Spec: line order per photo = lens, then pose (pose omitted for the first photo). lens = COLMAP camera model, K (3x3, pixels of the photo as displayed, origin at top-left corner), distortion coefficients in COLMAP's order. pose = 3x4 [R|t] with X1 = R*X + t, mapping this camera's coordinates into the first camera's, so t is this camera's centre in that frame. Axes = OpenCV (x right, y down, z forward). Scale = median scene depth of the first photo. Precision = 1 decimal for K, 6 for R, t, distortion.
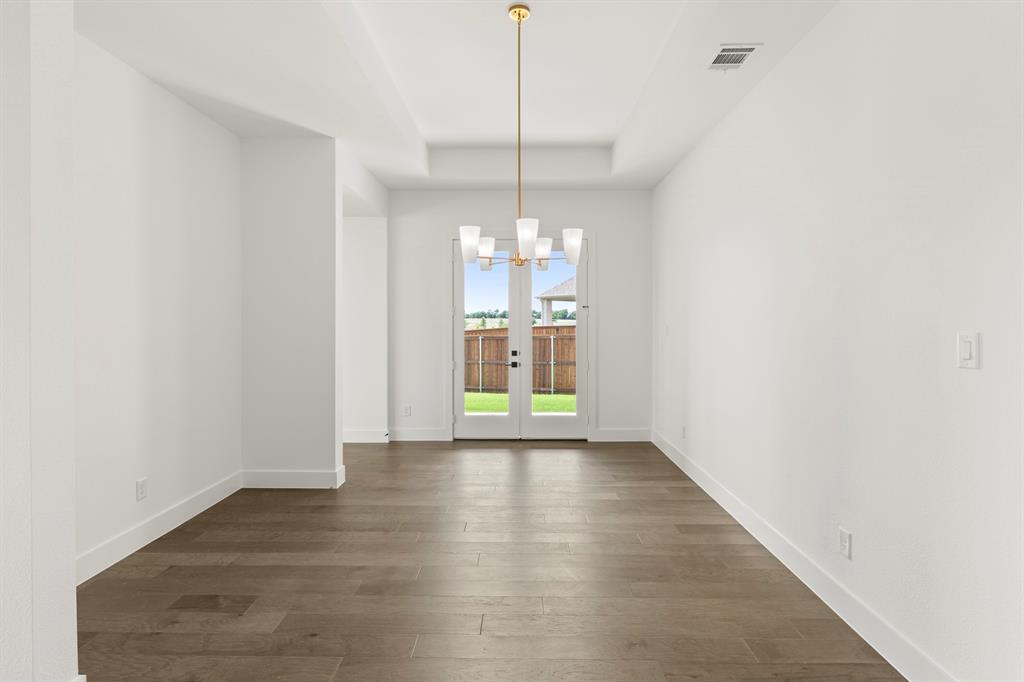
lens RADIAL K [[481.4, 0, 512.6], [0, 481.4, 334.9], [0, 0, 1]] dist [-0.001612, -0.001541]
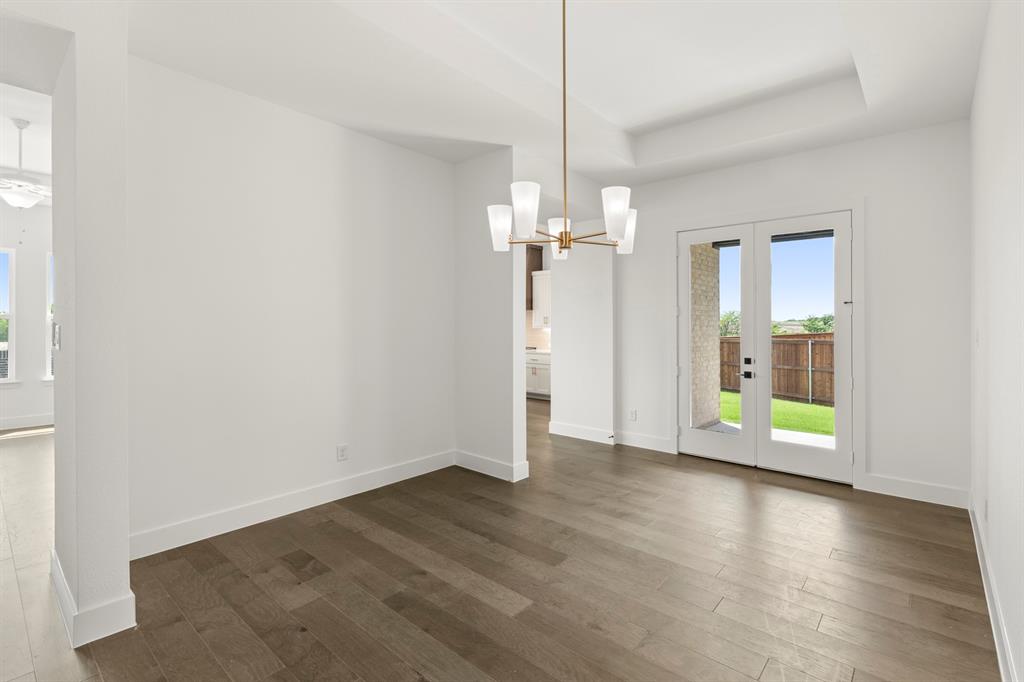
lens RADIAL K [[449.9, 0, 560.8], [0, 449.9, 327.8], [0, 0, 1]] dist [-0.001267, -0.000267]
pose [[0.807595, 0.008629, -0.589674, 0.211209], [-0.019960, 0.999720, -0.012706, -0.002376], [0.589399, 0.022031, 0.807542, 0.201433]]
